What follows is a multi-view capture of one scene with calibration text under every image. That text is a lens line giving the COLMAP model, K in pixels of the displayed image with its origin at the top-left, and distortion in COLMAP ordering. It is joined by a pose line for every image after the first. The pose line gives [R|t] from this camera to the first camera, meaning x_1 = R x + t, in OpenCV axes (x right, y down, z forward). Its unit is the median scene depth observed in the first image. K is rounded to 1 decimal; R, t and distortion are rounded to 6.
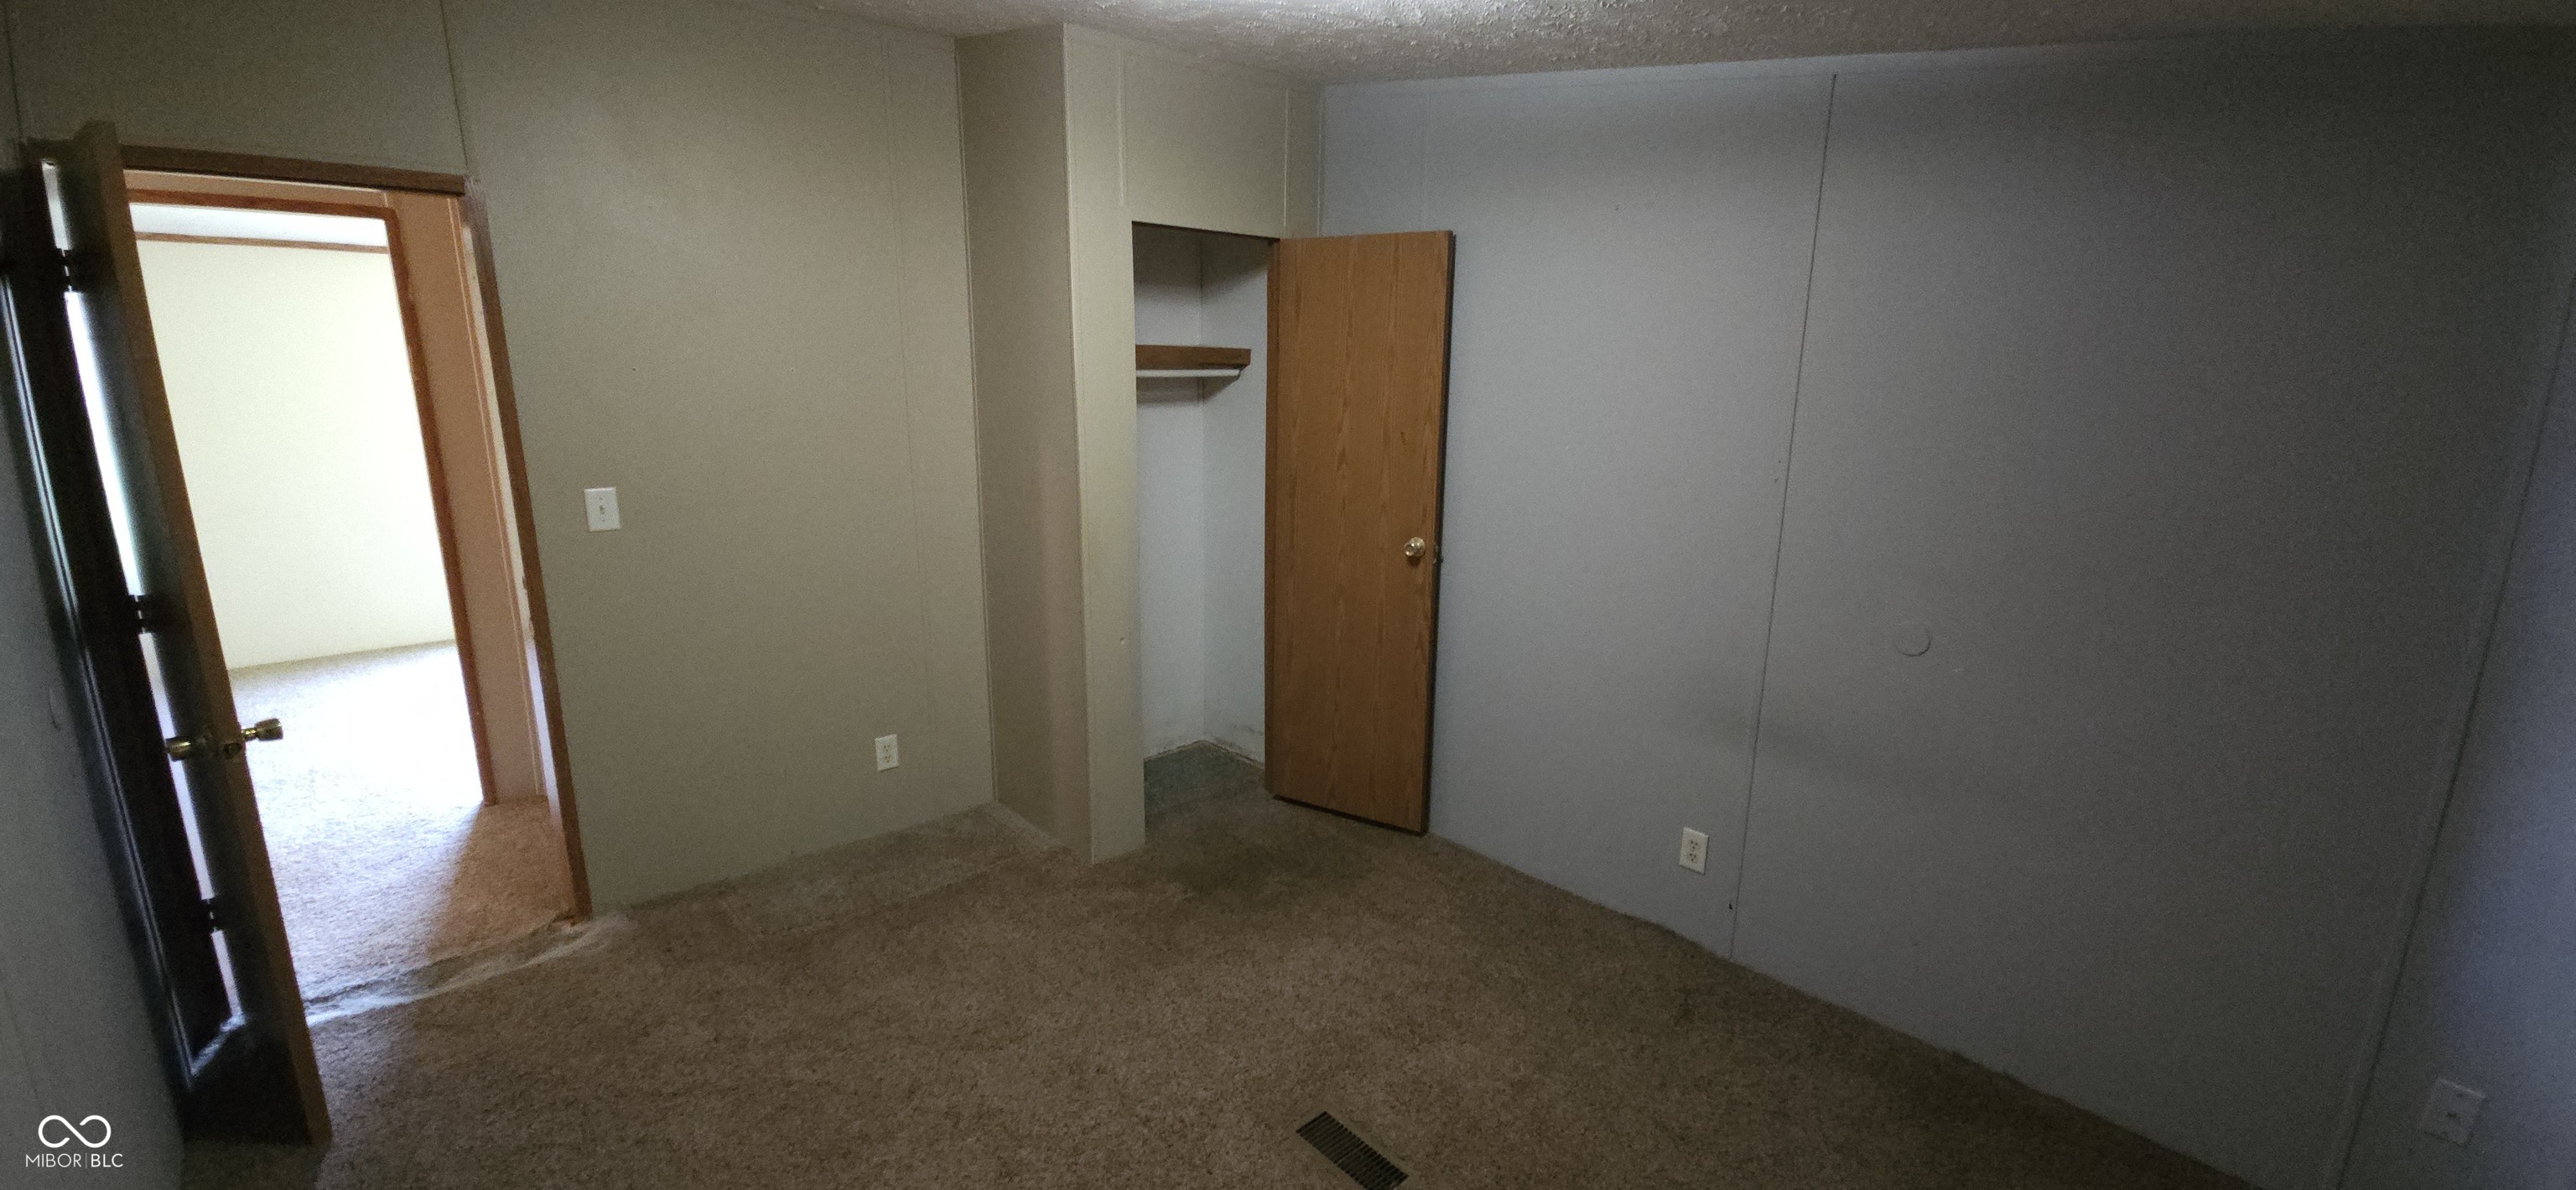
lens RADIAL K [[1064.9, 0, 1297.8], [0, 1064.9, 602.5], [0, 0, 1]] dist [-0.001028, -0.000213]
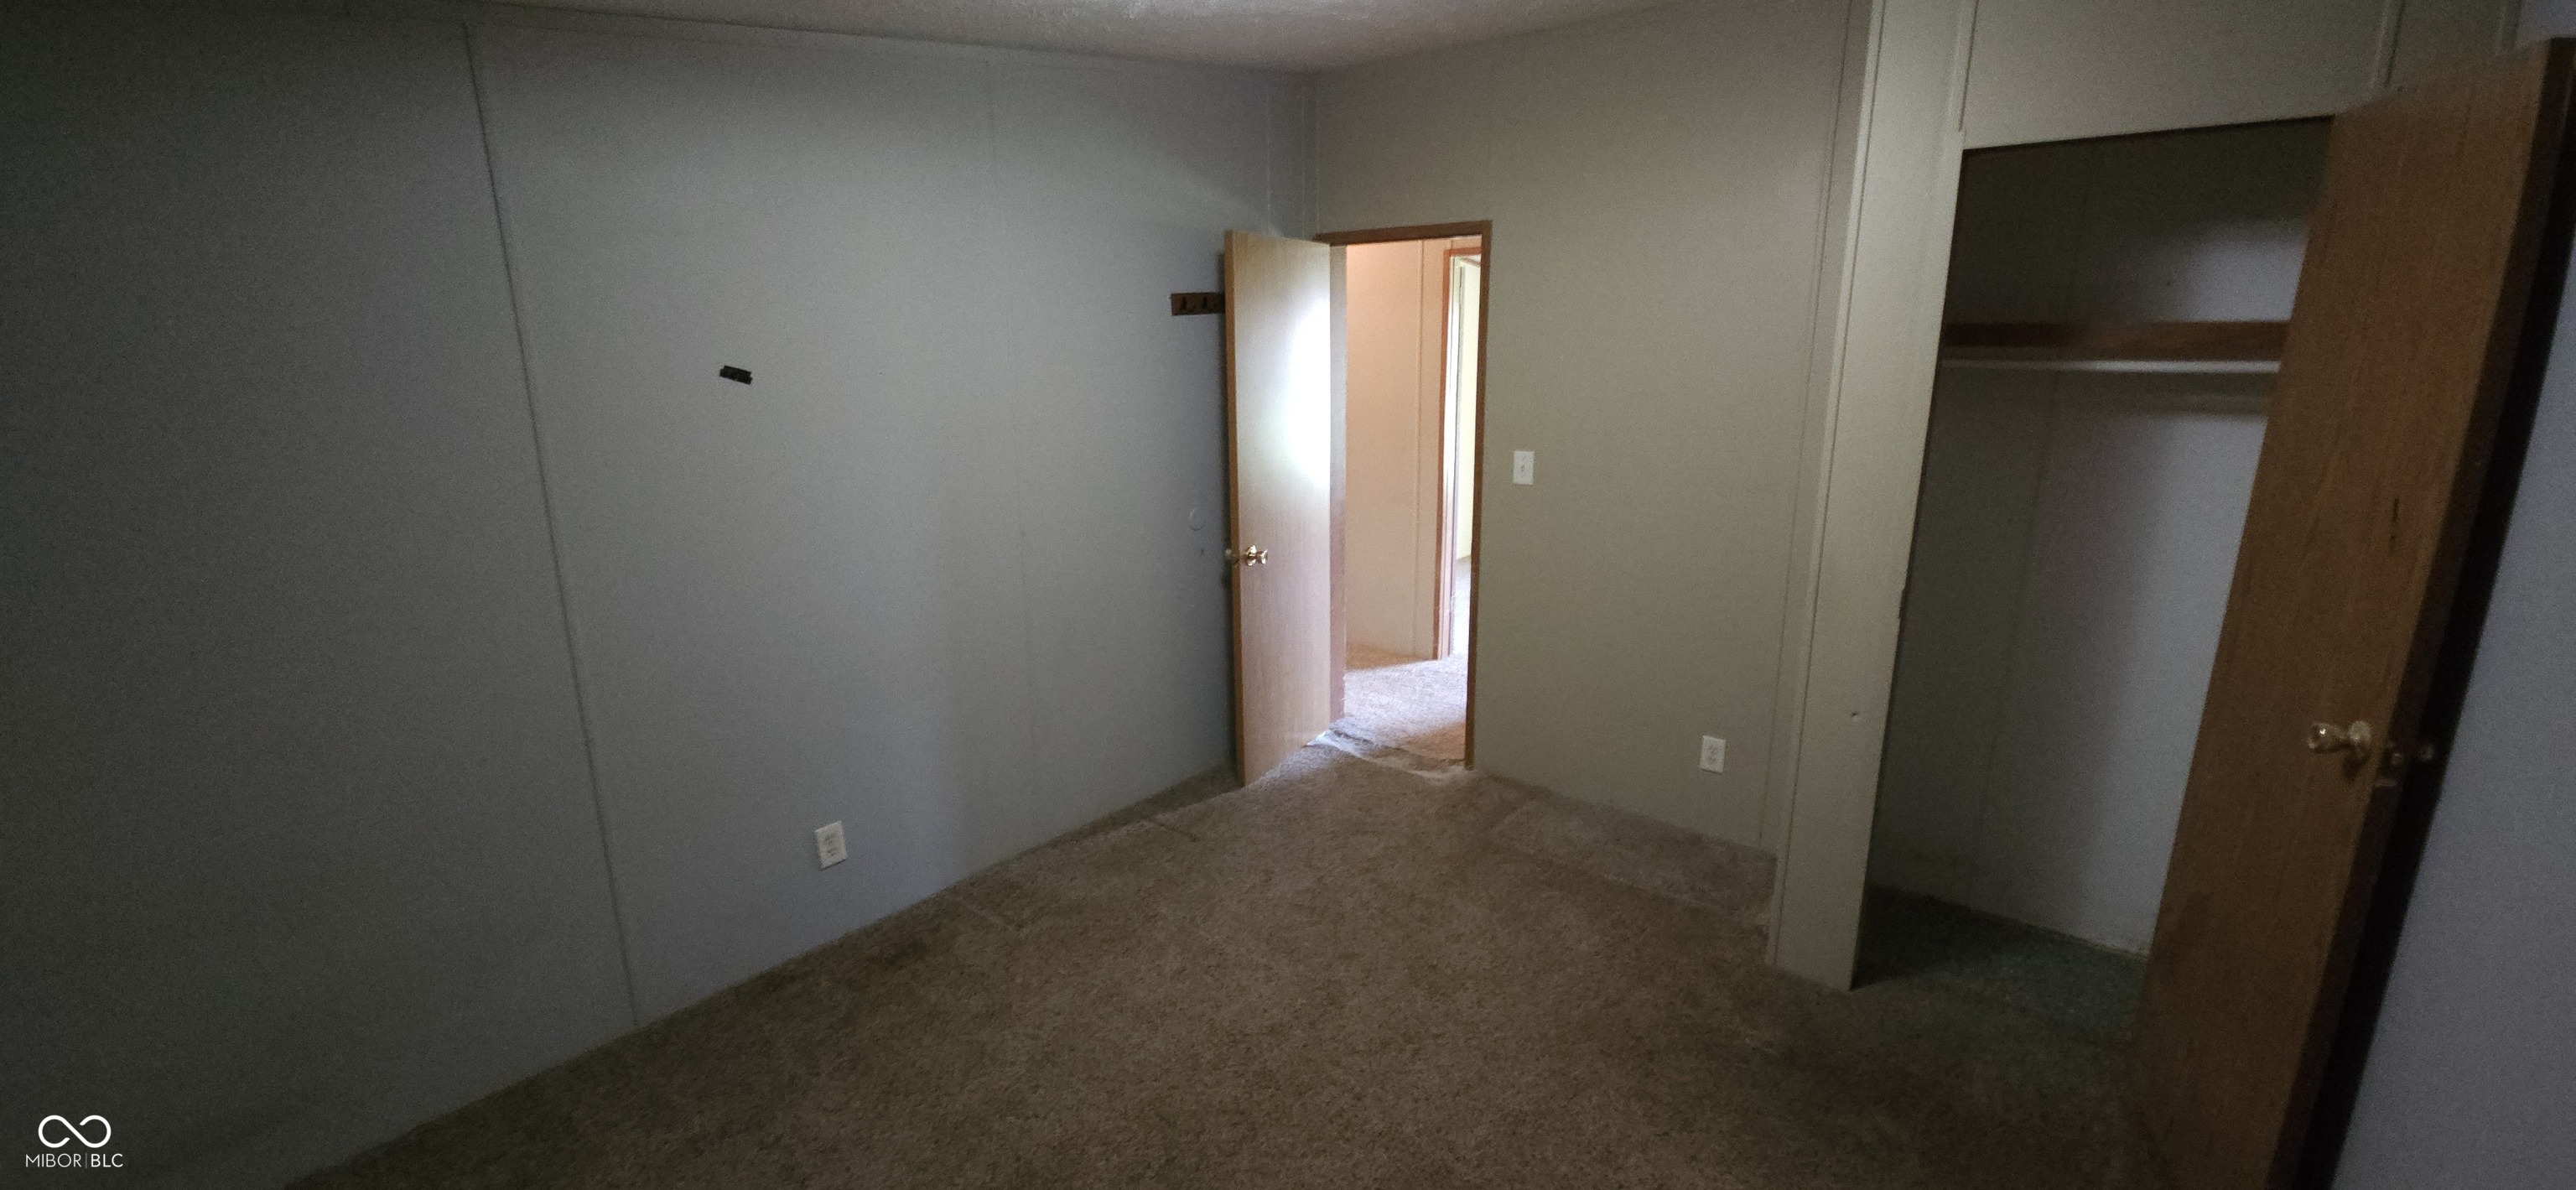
lens RADIAL K [[1064.9, 0, 1297.8], [0, 1064.9, 602.5], [0, 0, 1]] dist [-0.001028, -0.000213]
pose [[0.134797, 0.223845, -0.965258, 0.537518], [-0.213757, 0.957781, 0.192260, -0.111549], [0.967542, 0.180414, 0.176955, 0.499753]]
